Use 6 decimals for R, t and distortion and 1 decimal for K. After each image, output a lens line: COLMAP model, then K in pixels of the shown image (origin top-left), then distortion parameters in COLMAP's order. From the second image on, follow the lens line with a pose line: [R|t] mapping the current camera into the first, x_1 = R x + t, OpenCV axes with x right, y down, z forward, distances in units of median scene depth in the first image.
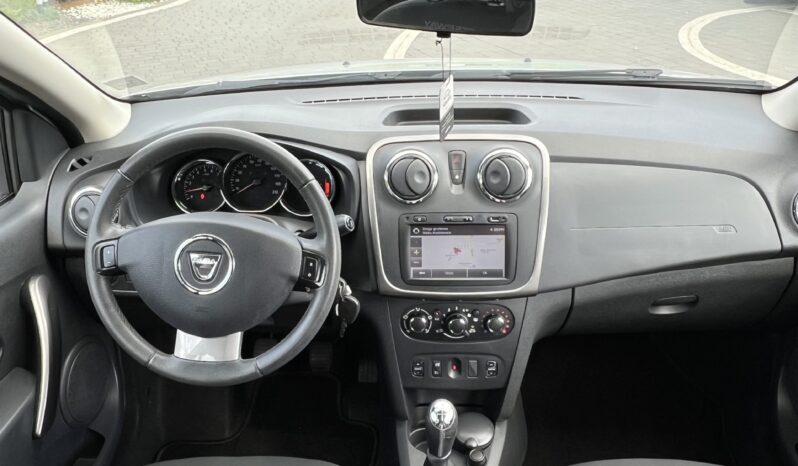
lens RADIAL K [[743.0, 0, 390.7], [0, 743.0, 228.8], [0, 0, 1]] dist [-0.000058, 0.000000]
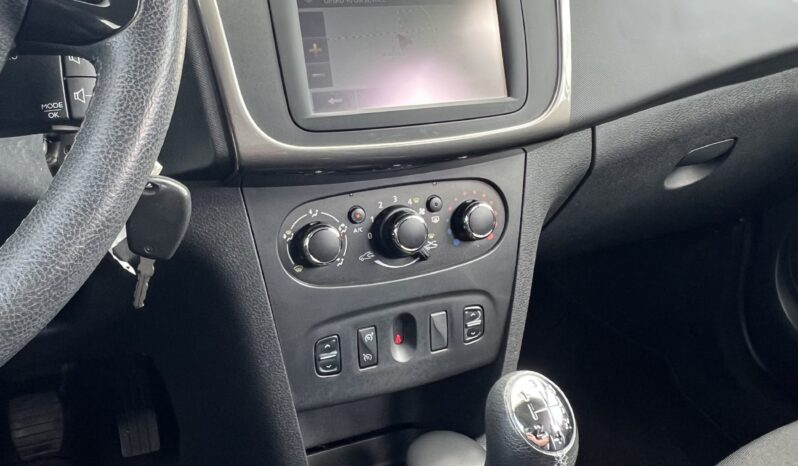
lens RADIAL K [[743.0, 0, 395.2], [0, 743.0, 228.1], [0, 0, 1]] dist [-0.000058, 0.000000]
pose [[0.886304, -0.134908, 0.443017, -0.116139], [0.173904, 0.983573, -0.048397, 0.151347], [-0.429211, 0.119937, 0.895206, 0.623796]]
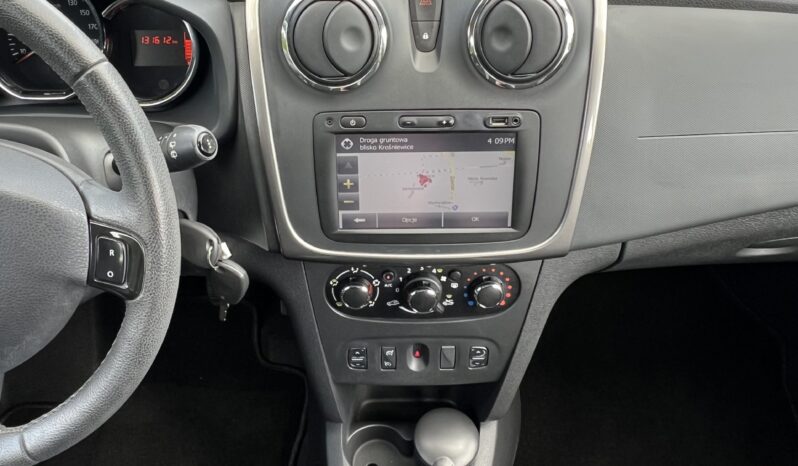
lens RADIAL K [[743.0, 0, 381.8], [0, 743.0, 237.5], [0, 0, 1]] dist [-0.000058, 0.000000]
pose [[0.999079, -0.016527, 0.039607, 0.036276], [0.005676, 0.965651, 0.259782, -0.068045], [-0.042540, -0.259318, 0.964855, 0.467535]]
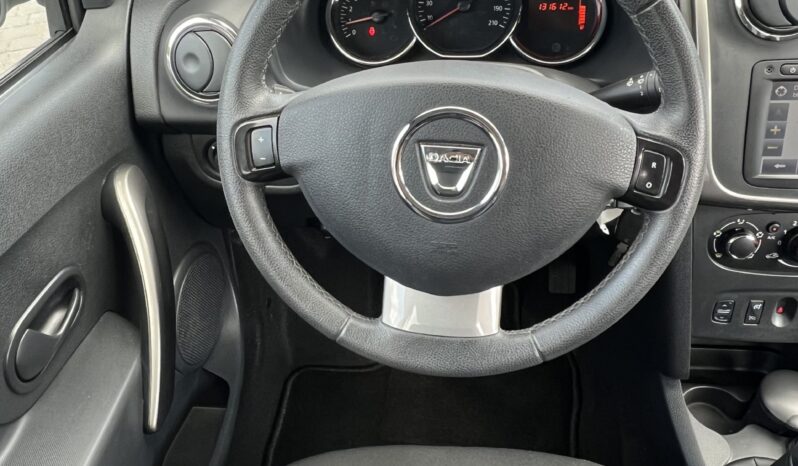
lens RADIAL K [[743.0, 0, 383.6], [0, 743.0, 234.9], [0, 0, 1]] dist [-0.000058, 0.000000]
pose [[0.997573, 0.008999, -0.069041, -0.219563], [0.006410, 0.975531, 0.219768, -0.016163], [0.069330, -0.219677, 0.973106, 0.405157]]
